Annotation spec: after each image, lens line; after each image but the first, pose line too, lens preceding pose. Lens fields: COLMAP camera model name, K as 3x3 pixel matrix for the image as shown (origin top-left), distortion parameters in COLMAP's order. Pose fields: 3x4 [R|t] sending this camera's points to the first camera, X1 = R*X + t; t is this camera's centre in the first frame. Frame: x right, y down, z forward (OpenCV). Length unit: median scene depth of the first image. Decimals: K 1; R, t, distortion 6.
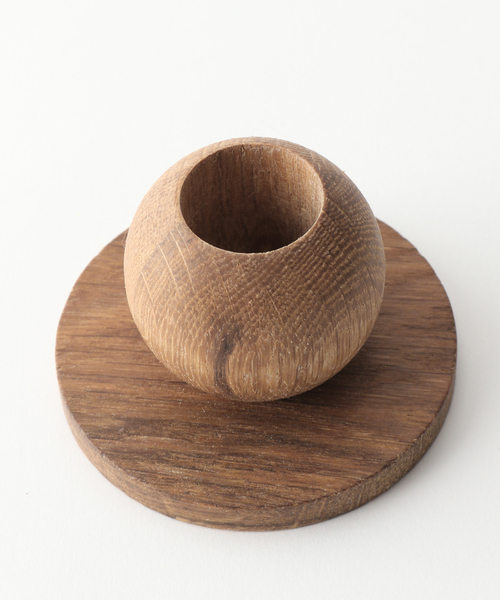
lens RADIAL K [[1928.7, 0, 252.4], [0, 1928.7, 299.8], [0, 0, 1]] dist [0.106684, 0.000000]
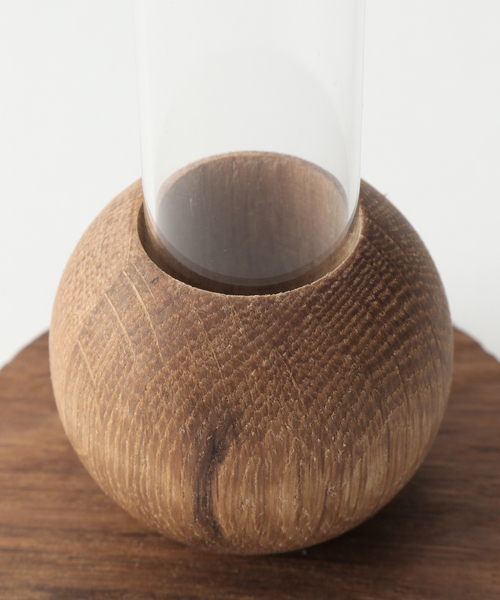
lens RADIAL K [[1928.7, 0, 244.4], [0, 1928.7, 297.7], [0, 0, 1]] dist [0.106684, 0.000000]
pose [[0.999243, -0.011427, 0.037174, -0.025314], [0.017593, 0.985282, -0.170031, 0.078423], [-0.034684, 0.170556, 0.984737, 0.360705]]
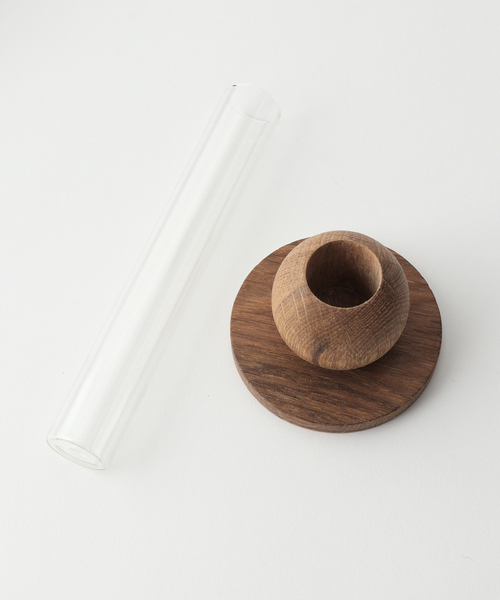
lens RADIAL K [[1142.4, 0, 250.7], [0, 1142.4, 300.2], [0, 0, 1]] dist [-0.072427, 0.000000]
pose [[0.990414, 0.129482, -0.048117, -0.032238], [-0.116774, 0.970904, 0.209067, -0.242275], [0.073788, -0.201444, 0.976717, -0.101321]]
